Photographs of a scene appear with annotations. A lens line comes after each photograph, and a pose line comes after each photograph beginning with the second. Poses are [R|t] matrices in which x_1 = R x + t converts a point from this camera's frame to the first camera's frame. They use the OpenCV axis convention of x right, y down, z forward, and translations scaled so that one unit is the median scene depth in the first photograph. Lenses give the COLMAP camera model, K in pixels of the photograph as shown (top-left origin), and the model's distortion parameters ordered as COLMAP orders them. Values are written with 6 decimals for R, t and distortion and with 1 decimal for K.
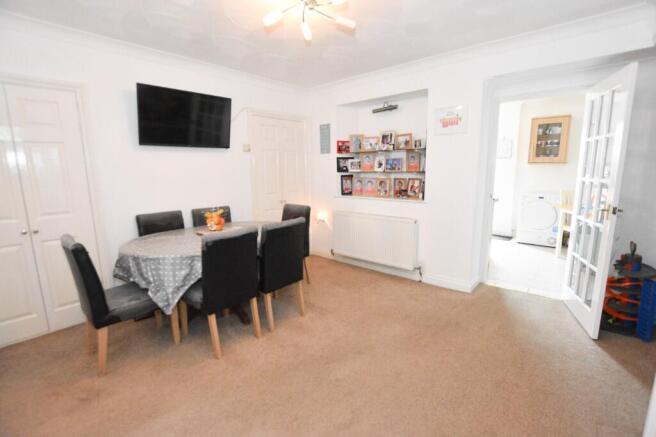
lens RADIAL K [[302.9, 0, 328.0], [0, 302.9, 218.5], [0, 0, 1]] dist [0.002363, 0.000174]
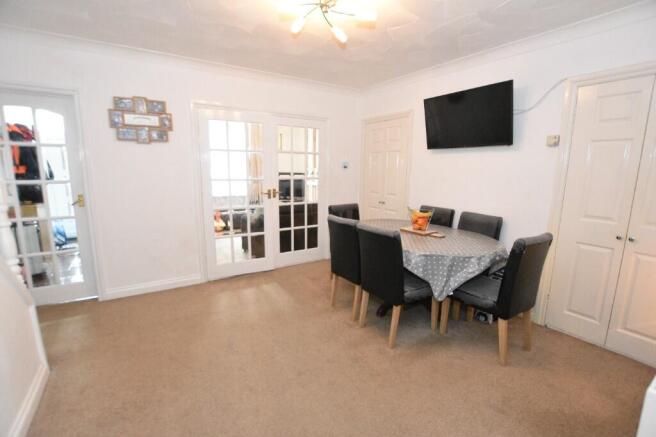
lens RADIAL K [[302.9, 0, 328.0], [0, 302.9, 218.5], [0, 0, 1]] dist [0.002363, 0.000174]
pose [[-0.253087, 0.163316, -0.953559, 0.595111], [-0.182051, 0.960000, 0.212737, -0.136673], [0.950160, 0.227437, -0.213232, 0.804443]]
